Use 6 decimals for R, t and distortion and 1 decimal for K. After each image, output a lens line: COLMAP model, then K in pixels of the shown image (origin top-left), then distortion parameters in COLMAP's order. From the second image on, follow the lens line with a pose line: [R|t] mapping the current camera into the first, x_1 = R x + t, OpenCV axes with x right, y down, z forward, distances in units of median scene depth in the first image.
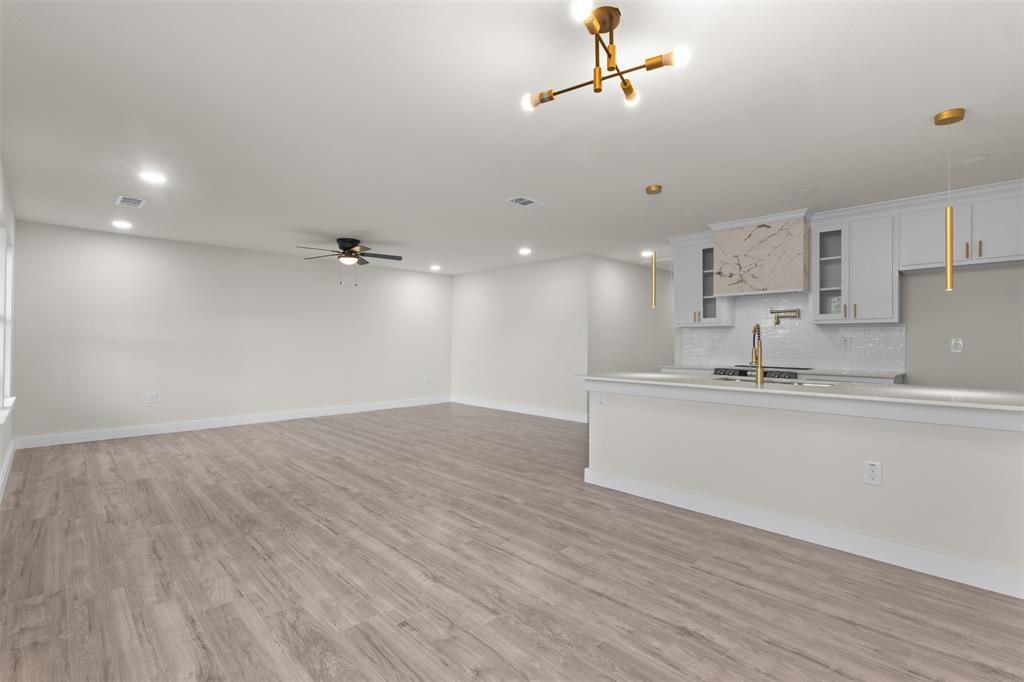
lens RADIAL K [[472.9, 0, 511.2], [0, 472.9, 337.1], [0, 0, 1]] dist [0.010074, -0.002316]
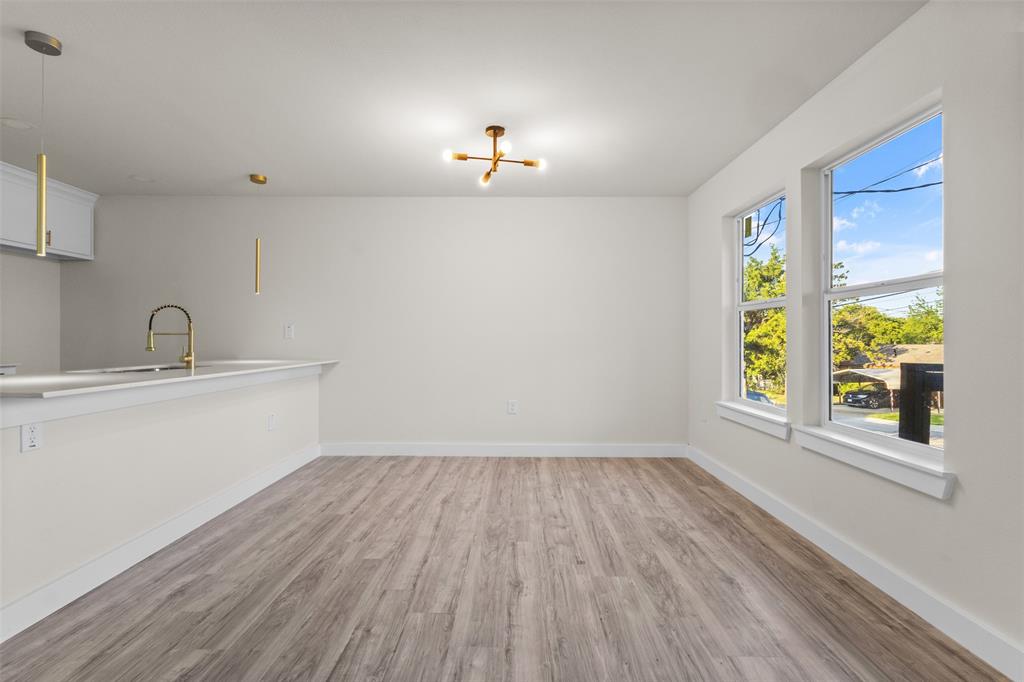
lens RADIAL K [[472.9, 0, 507.5], [0, 472.9, 344.1], [0, 0, 1]] dist [0.010074, -0.002316]
pose [[-0.705587, -0.014436, 0.708476, -0.607281], [-0.015985, 0.999862, 0.004454, 0.035869], [-0.708443, -0.008182, -0.705721, 1.285678]]
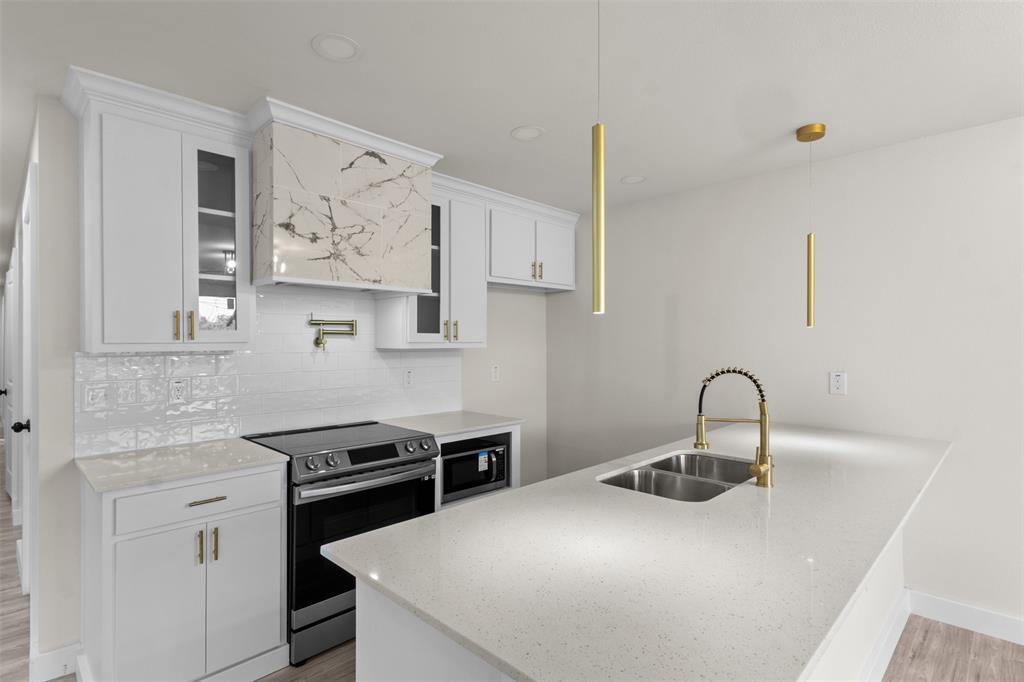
lens RADIAL K [[514.9, 0, 511.1], [0, 514.9, 339.3], [0, 0, 1]] dist [0.015719, 0.001152]
pose [[-0.018488, 0.005377, 0.999815, -0.032496], [-0.006701, 0.999962, -0.005501, -0.056706], [-0.999807, -0.006801, -0.018451, 1.352181]]
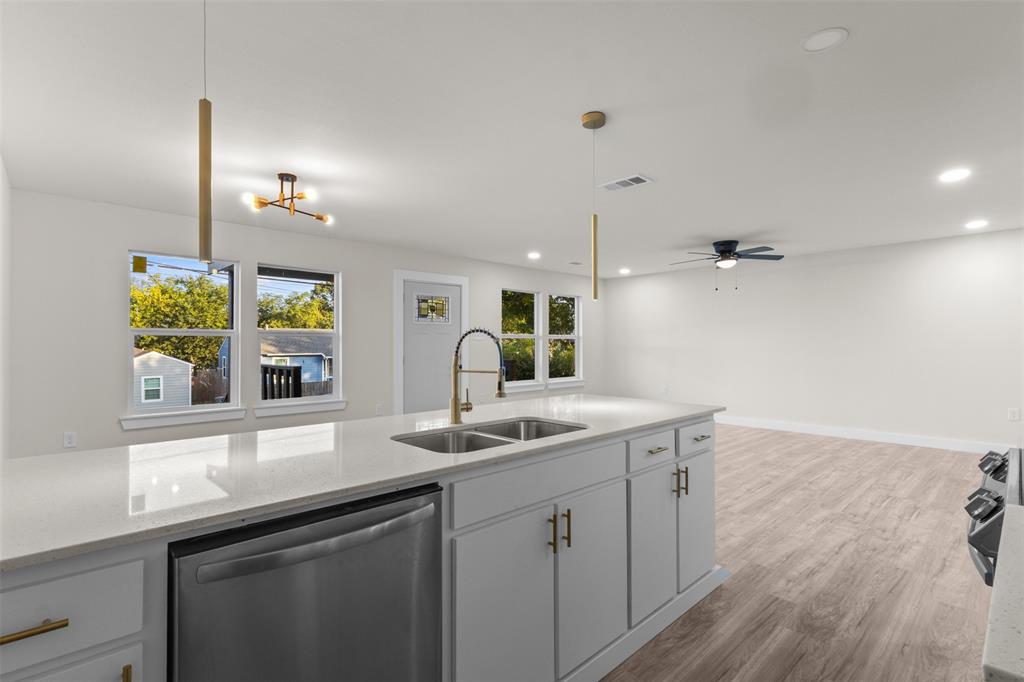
lens RADIAL K [[472.9, 0, 518.3], [0, 472.9, 346.2], [0, 0, 1]] dist [0.010074, -0.002316]
pose [[-0.025296, 0.002376, -0.999677, 1.186746], [0.013333, 0.999909, 0.002040, -0.004369], [0.999591, -0.013278, -0.025326, 1.177889]]
